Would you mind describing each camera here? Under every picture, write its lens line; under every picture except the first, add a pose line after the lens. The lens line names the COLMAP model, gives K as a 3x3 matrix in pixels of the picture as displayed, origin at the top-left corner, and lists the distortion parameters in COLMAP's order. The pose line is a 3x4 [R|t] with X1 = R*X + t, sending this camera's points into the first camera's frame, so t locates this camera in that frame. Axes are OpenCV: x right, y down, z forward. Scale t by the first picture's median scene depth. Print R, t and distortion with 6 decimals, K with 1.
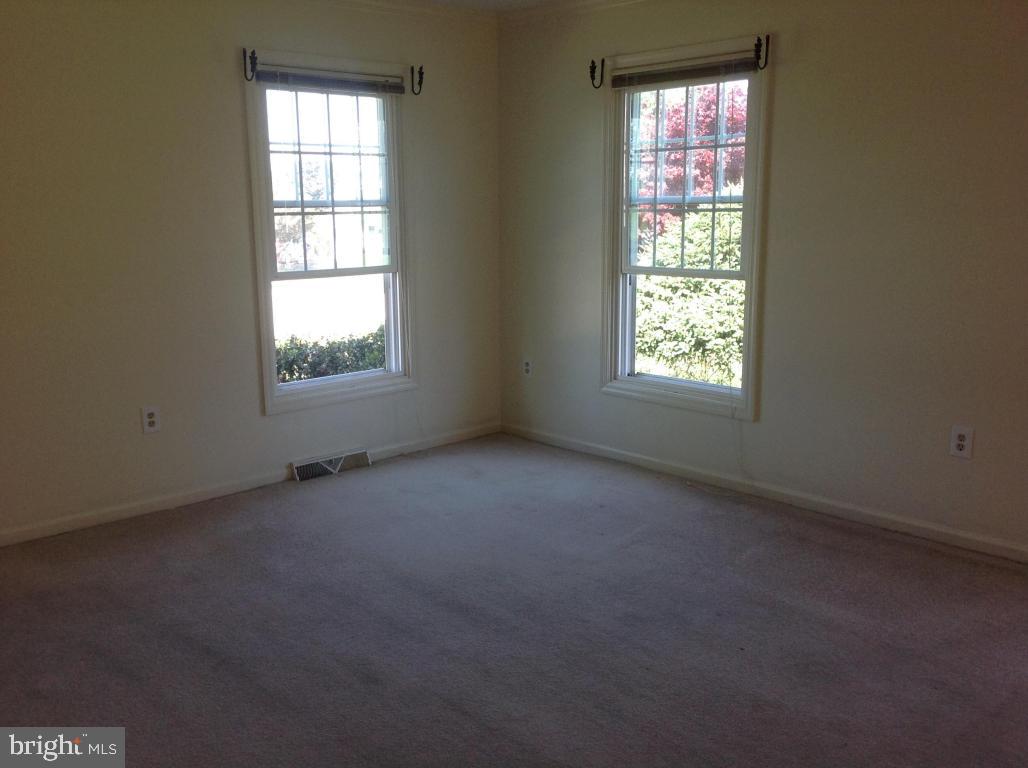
lens RADIAL K [[965.2, 0, 528.5], [0, 965.2, 380.4], [0, 0, 1]] dist [0.159846, -0.296852]
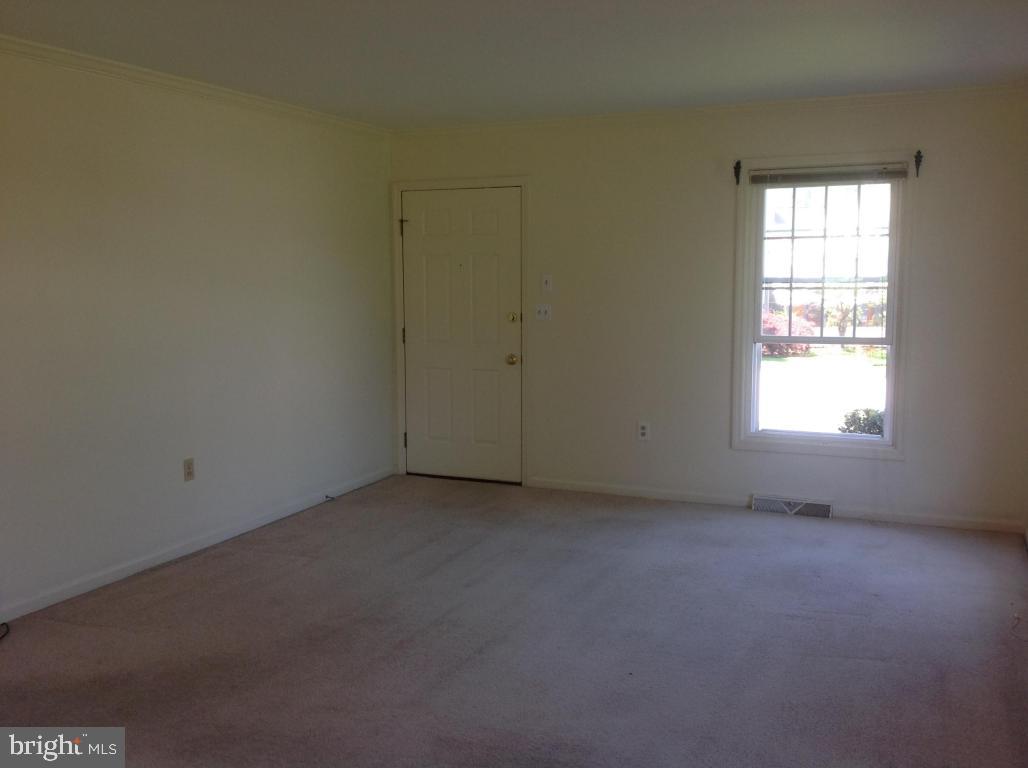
lens RADIAL K [[965.2, 0, 528.5], [0, 965.2, 380.4], [0, 0, 1]] dist [0.159846, -0.296852]
pose [[0.417362, 0.112620, -0.901735, 0.730904], [-0.170181, 0.984422, 0.044180, -0.060253], [0.892663, 0.135019, 0.430026, 0.227514]]
